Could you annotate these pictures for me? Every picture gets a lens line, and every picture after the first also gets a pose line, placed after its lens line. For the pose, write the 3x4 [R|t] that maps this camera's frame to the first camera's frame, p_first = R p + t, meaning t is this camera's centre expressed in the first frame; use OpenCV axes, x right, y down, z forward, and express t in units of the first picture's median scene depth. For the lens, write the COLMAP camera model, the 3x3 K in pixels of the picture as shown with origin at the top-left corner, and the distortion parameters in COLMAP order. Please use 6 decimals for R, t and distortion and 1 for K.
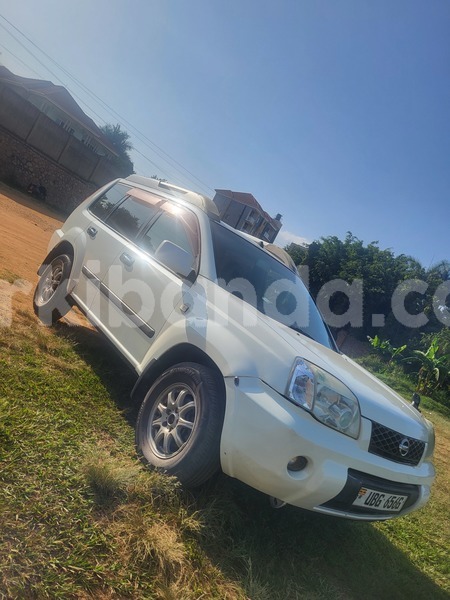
lens RADIAL K [[462.5, 0, 224.8], [0, 462.5, 299.8], [0, 0, 1]] dist [0.024665, -0.012230]
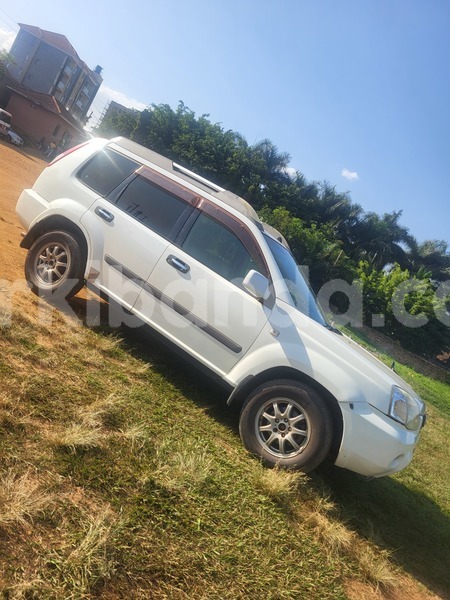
lens RADIAL K [[462.5, 0, 224.1], [0, 462.5, 297.9], [0, 0, 1]] dist [0.024665, -0.012230]
pose [[0.923937, -0.062471, 0.377410, -0.686402], [-0.047536, 0.960181, 0.275306, -0.410218], [-0.379581, -0.272305, 0.884177, 0.015774]]
